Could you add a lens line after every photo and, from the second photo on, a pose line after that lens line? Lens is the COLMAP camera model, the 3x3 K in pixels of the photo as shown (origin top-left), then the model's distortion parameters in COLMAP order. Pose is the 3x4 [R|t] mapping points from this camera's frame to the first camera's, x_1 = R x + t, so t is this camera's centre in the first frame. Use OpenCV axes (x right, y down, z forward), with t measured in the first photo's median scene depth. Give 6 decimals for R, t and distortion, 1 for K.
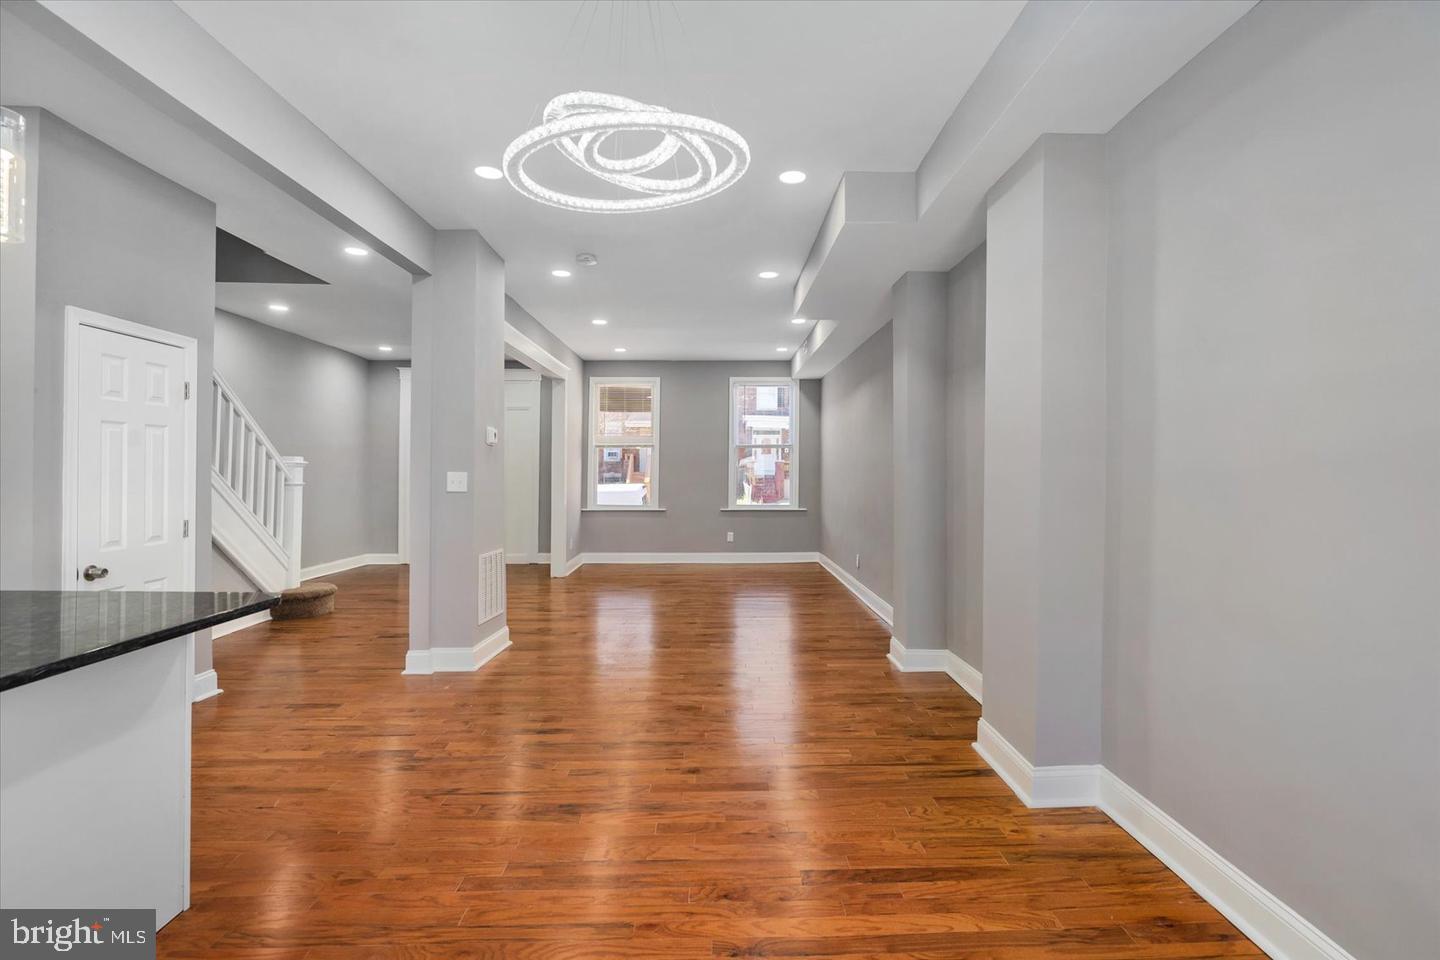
lens RADIAL K [[680.2, 0, 733.2], [0, 680.2, 468.3], [0, 0, 1]] dist [-0.013049, 0.008554]
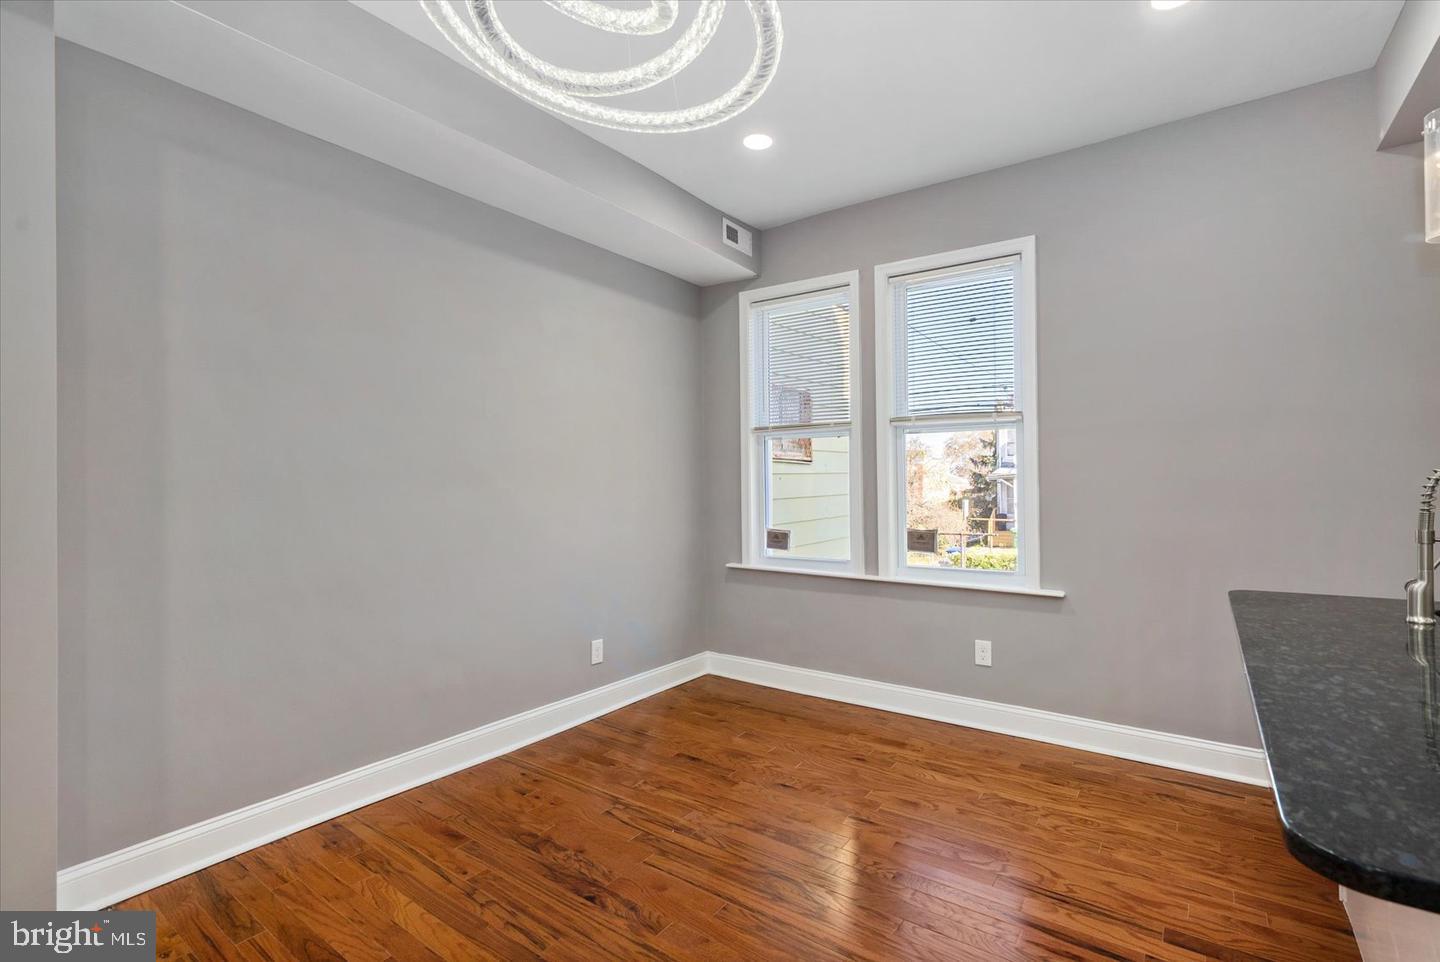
lens RADIAL K [[661.7, 0, 735.3], [0, 661.7, 485.9], [0, 0, 1]] dist [-0.001803, 0.000096]
pose [[-0.802320, 0.000350, 0.596894, -0.212793], [0.002687, 0.999992, 0.003025, 0.004178], [-0.596888, 0.004031, -0.802314, 0.479633]]
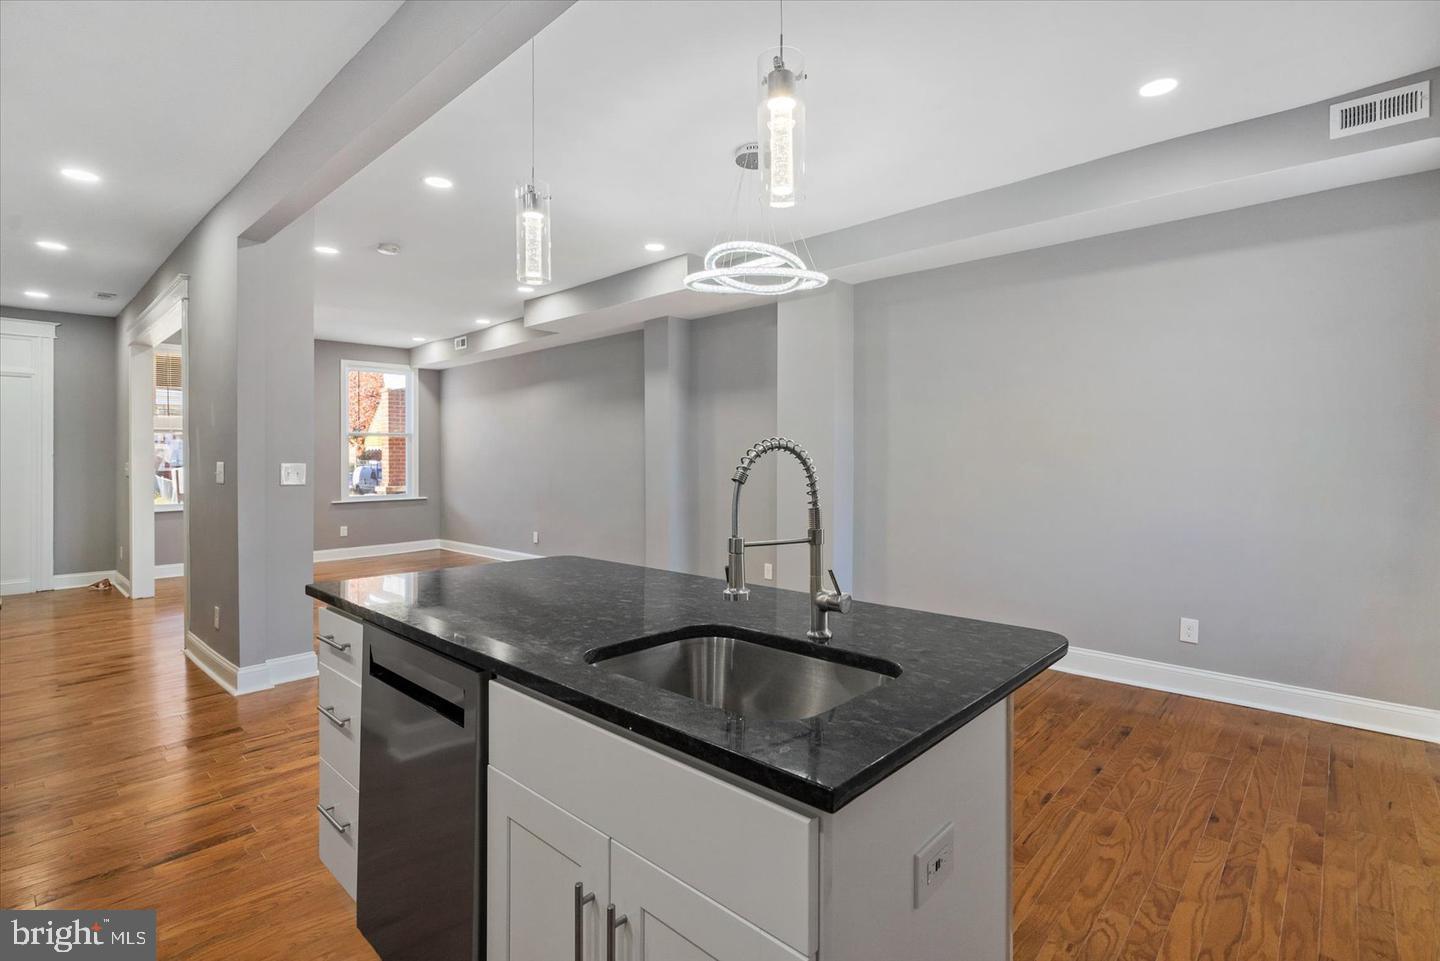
lens RADIAL K [[678.7, 0, 737.3], [0, 678.7, 461.2], [0, 0, 1]] dist [-0.004375, 0.005275]
pose [[0.690978, -0.008356, 0.722828, -0.469239], [0.003209, 0.999959, 0.008493, -0.002041], [-0.722869, -0.003549, 0.690976, -0.047001]]
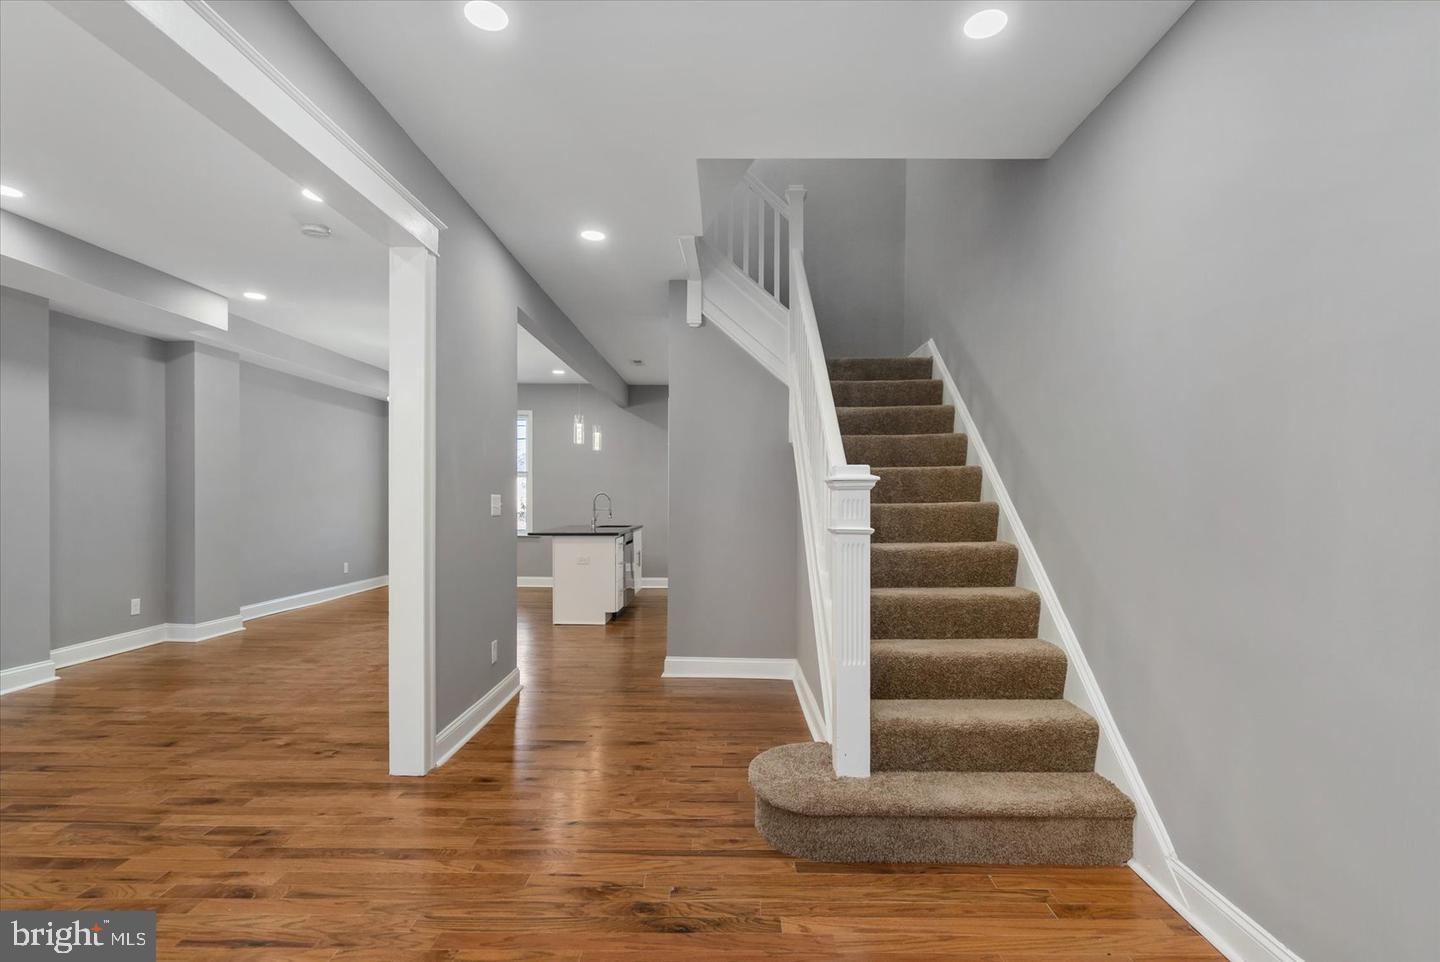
lens RADIAL K [[671.6, 0, 734.7], [0, 671.6, 497.7], [0, 0, 1]] dist [-0.004834, 0.001851]
pose [[-0.999552, -0.011450, 0.027658, -0.594134], [-0.011518, 0.999931, -0.002283, 0.003859], [-0.027630, -0.002600, -0.999615, 1.433385]]
